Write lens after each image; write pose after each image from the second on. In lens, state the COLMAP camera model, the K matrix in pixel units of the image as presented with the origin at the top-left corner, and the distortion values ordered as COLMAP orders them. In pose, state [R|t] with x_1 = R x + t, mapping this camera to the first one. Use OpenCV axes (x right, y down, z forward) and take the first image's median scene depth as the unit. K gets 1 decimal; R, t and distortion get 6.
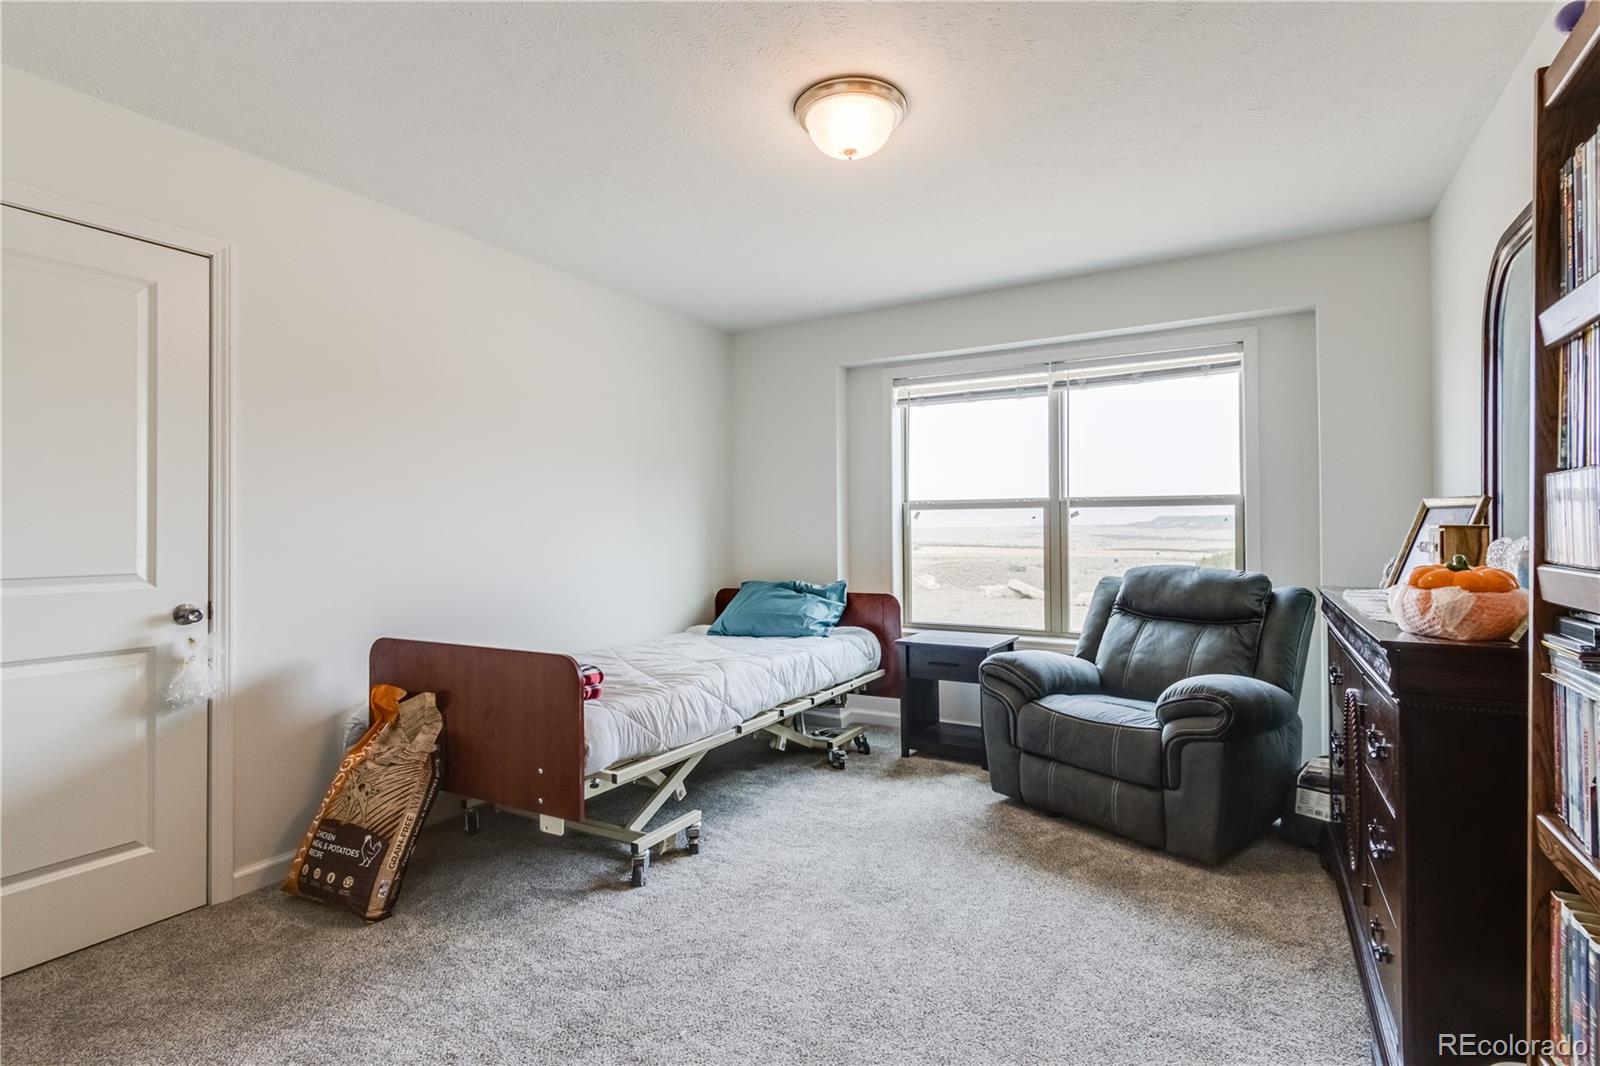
lens RADIAL K [[728.6, 0, 797.6], [0, 728.6, 533.1], [0, 0, 1]] dist [-0.016408, 0.000083]
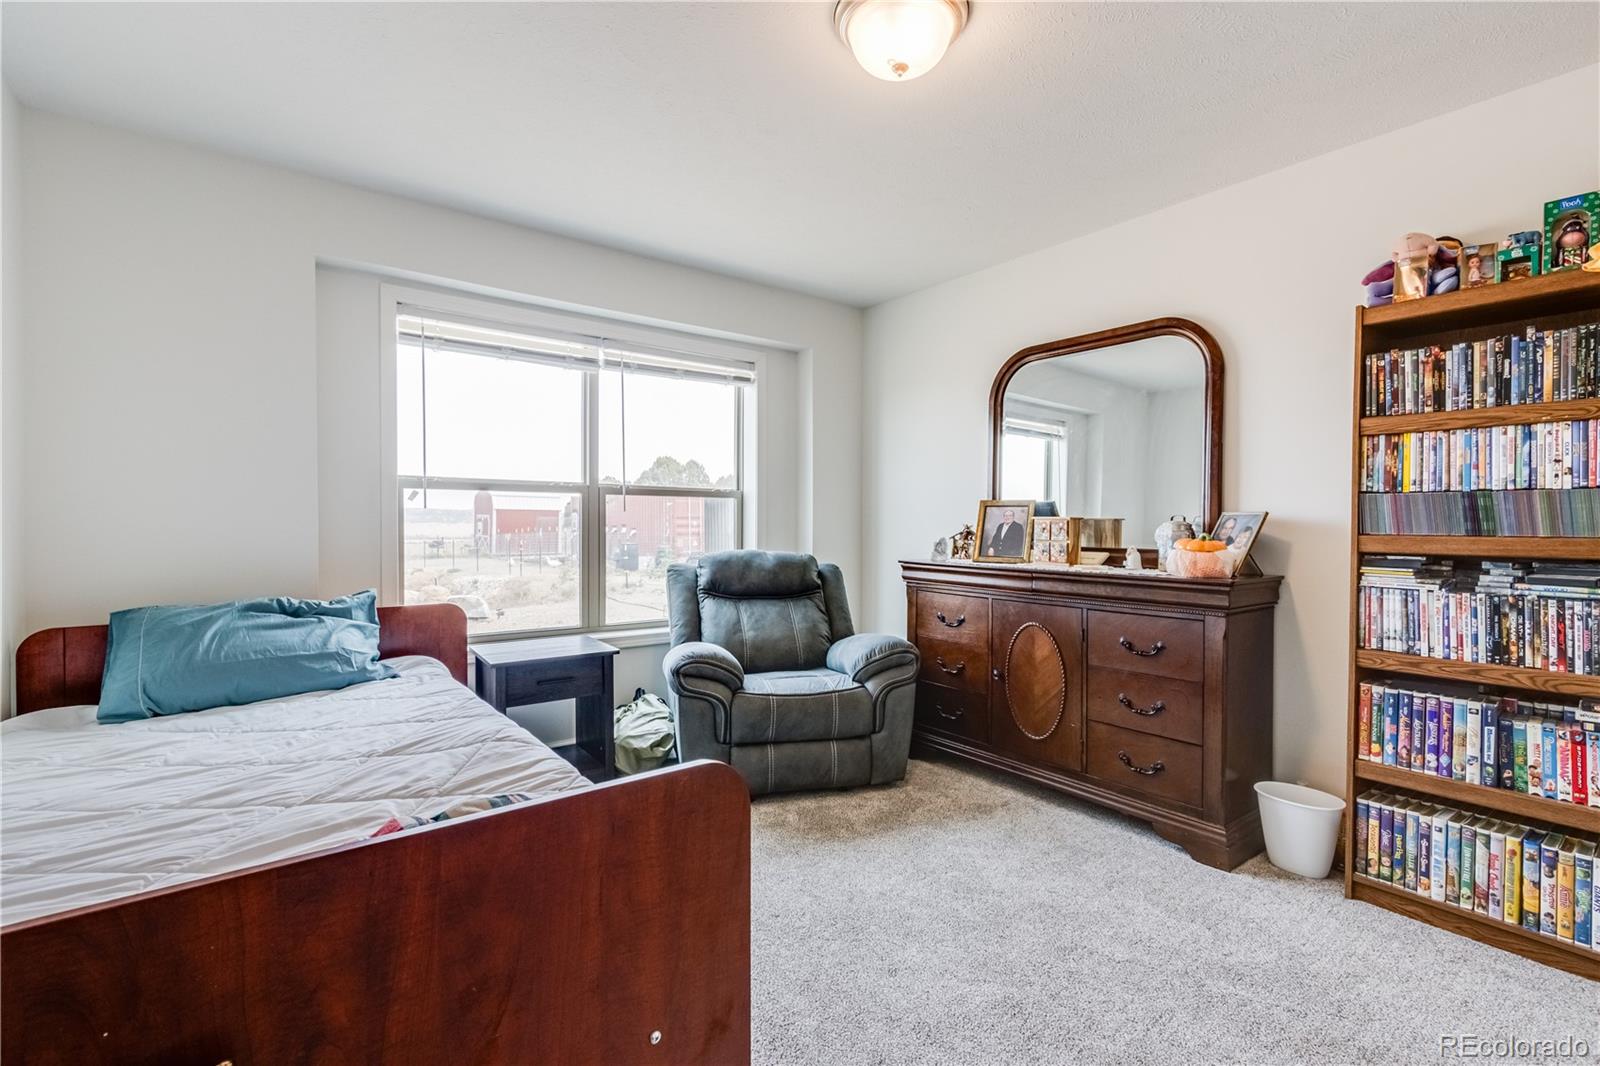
lens RADIAL K [[709.1, 0, 801.1], [0, 709.1, 536.1], [0, 0, 1]] dist [-0.001829, 0.000062]
pose [[0.397502, -0.013488, 0.917502, -0.466761], [-0.006687, 0.999823, 0.017595, 0.002679], [-0.917577, -0.013129, 0.397342, 0.485045]]
